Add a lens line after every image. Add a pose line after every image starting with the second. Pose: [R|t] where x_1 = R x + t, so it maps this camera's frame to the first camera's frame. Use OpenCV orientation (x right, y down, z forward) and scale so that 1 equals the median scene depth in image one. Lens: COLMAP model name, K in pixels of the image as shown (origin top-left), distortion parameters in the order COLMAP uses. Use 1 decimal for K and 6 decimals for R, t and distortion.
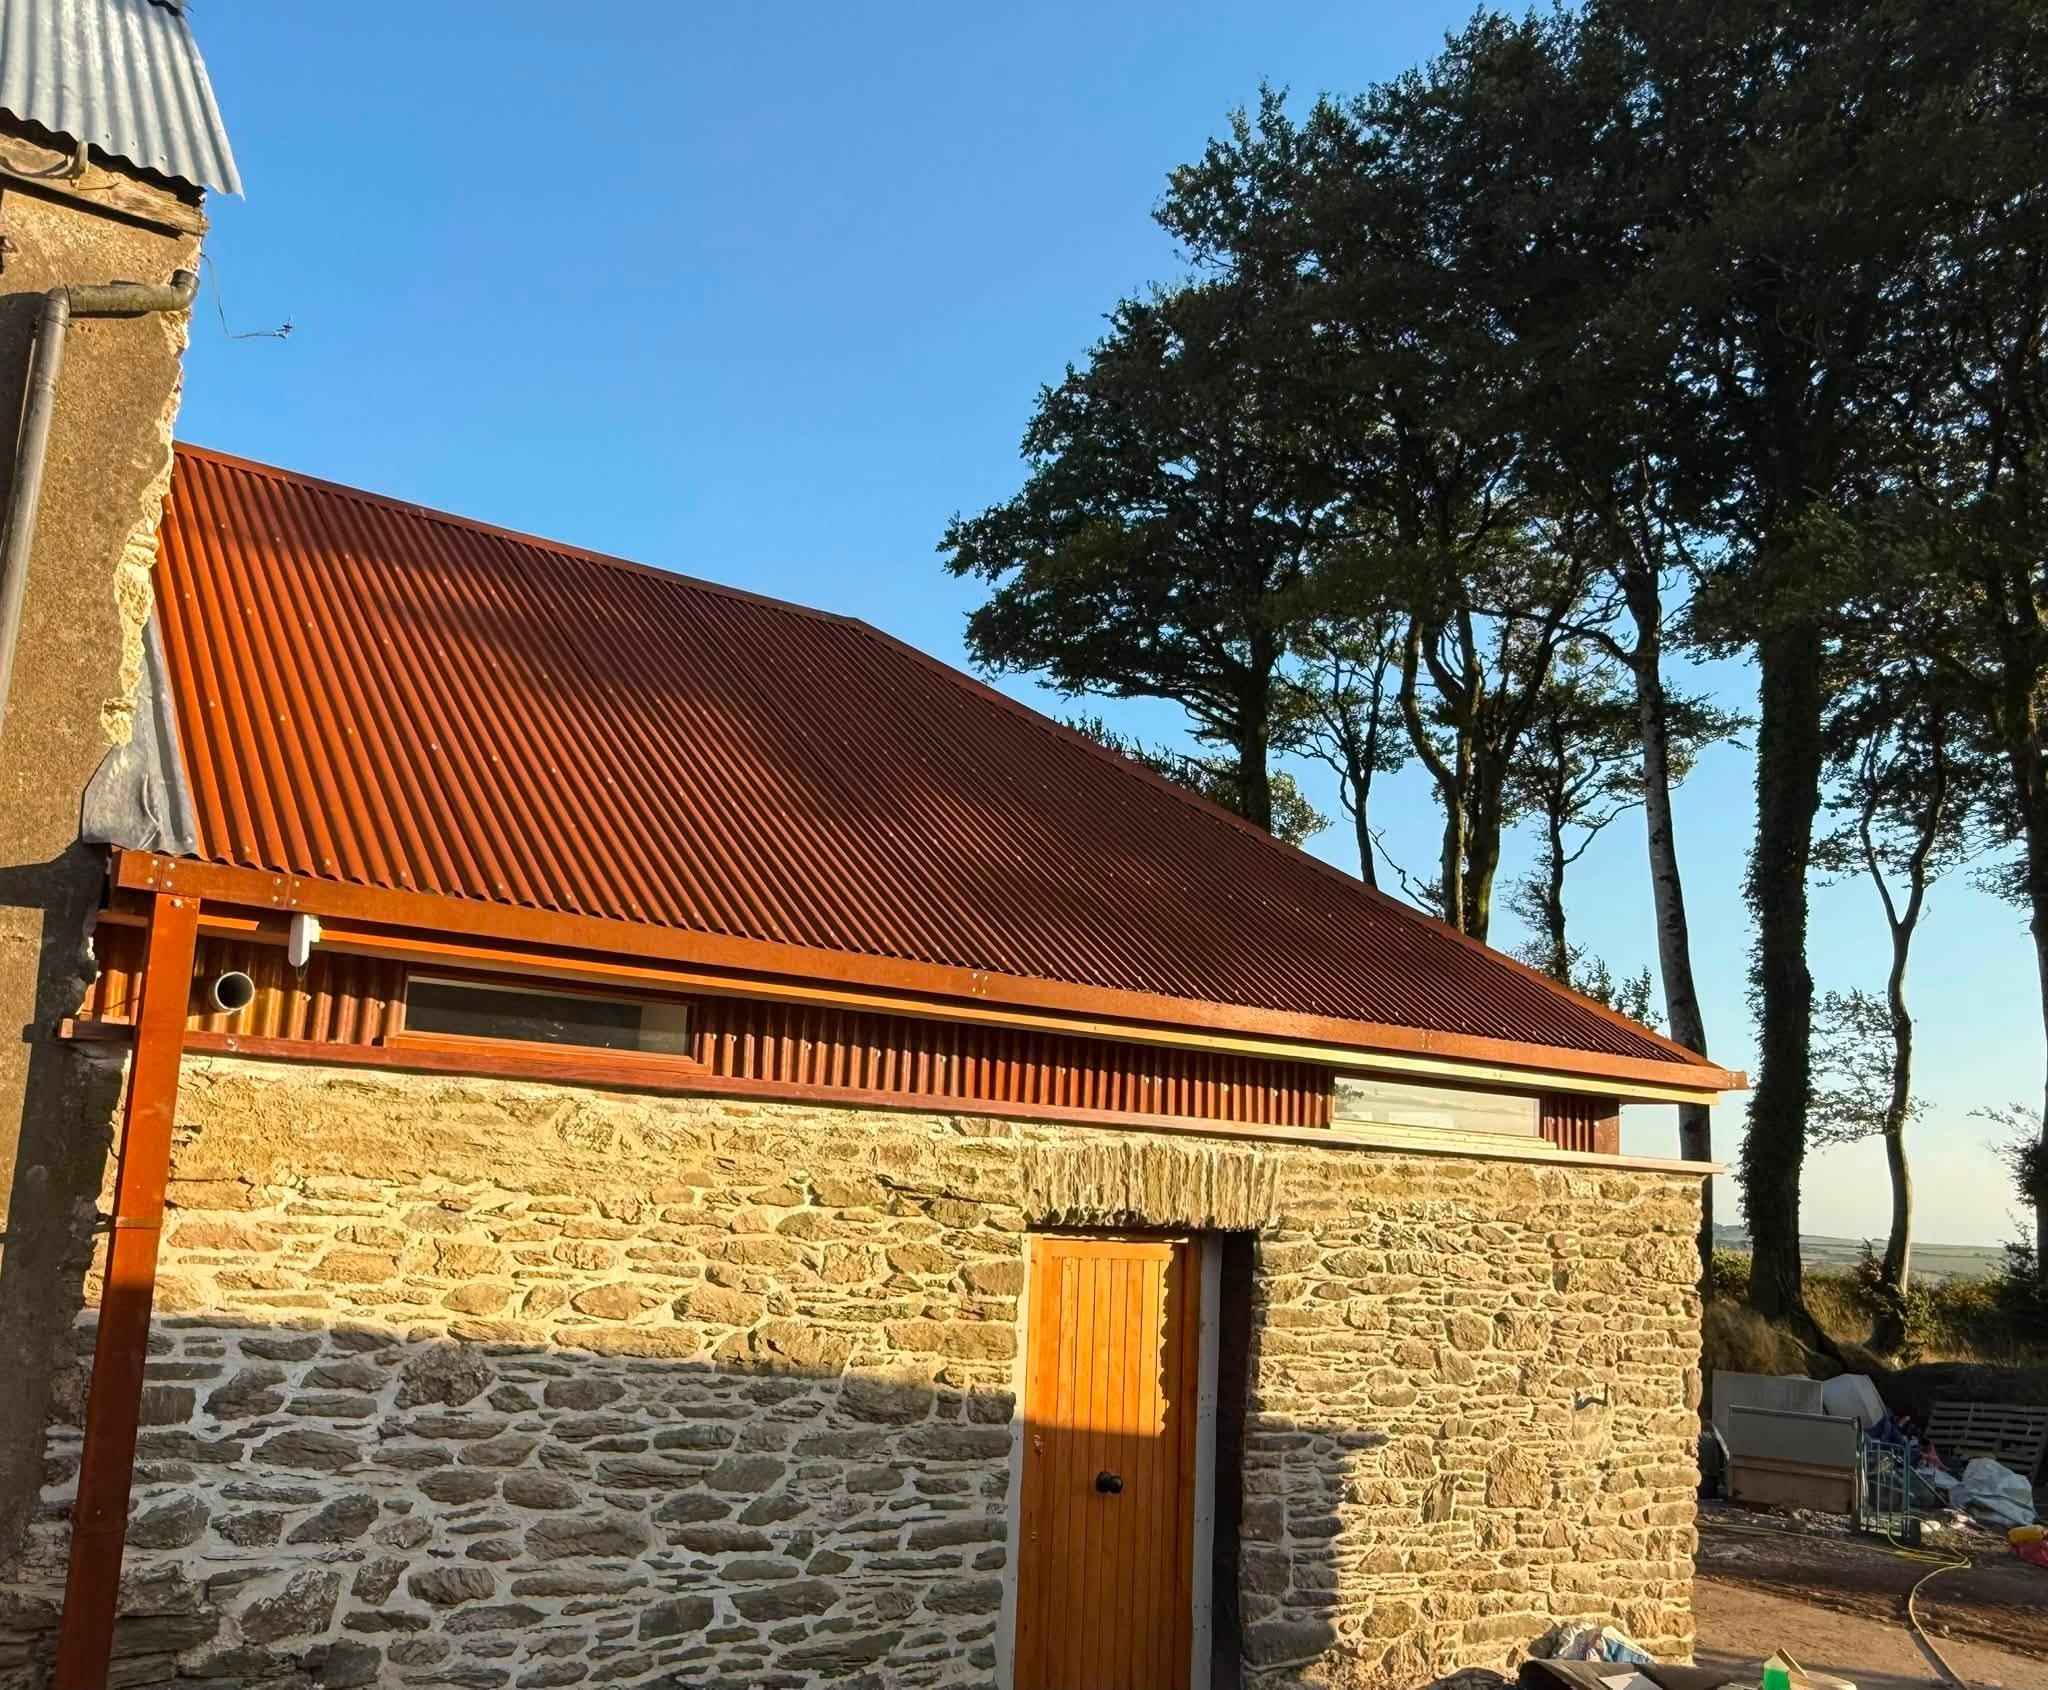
lens RADIAL K [[974.7, 0, 1024.0], [0, 974.7, 845.0], [0, 0, 1]] dist [-0.008260, 0.000324]
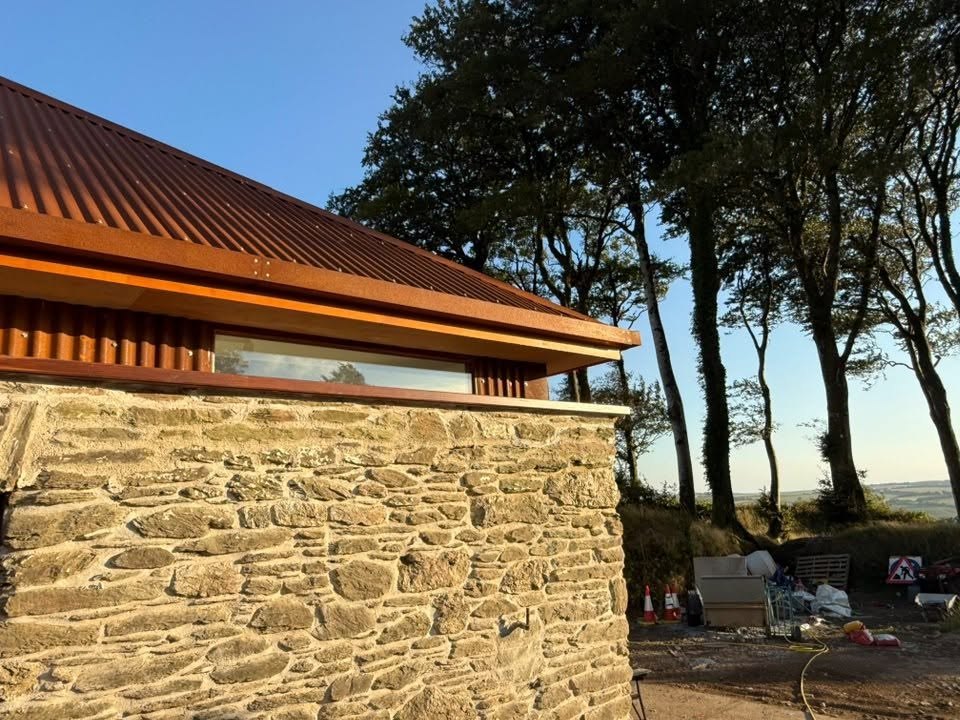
lens RADIAL K [[377.3, 0, 480.0], [0, 377.3, 360.0], [0, 0, 1]] dist [-0.001690, -0.000187]
pose [[0.992358, -0.078937, 0.094842, 0.520172], [0.082268, 0.996105, -0.031733, 0.284497], [-0.091968, 0.039293, 0.994986, 0.566412]]
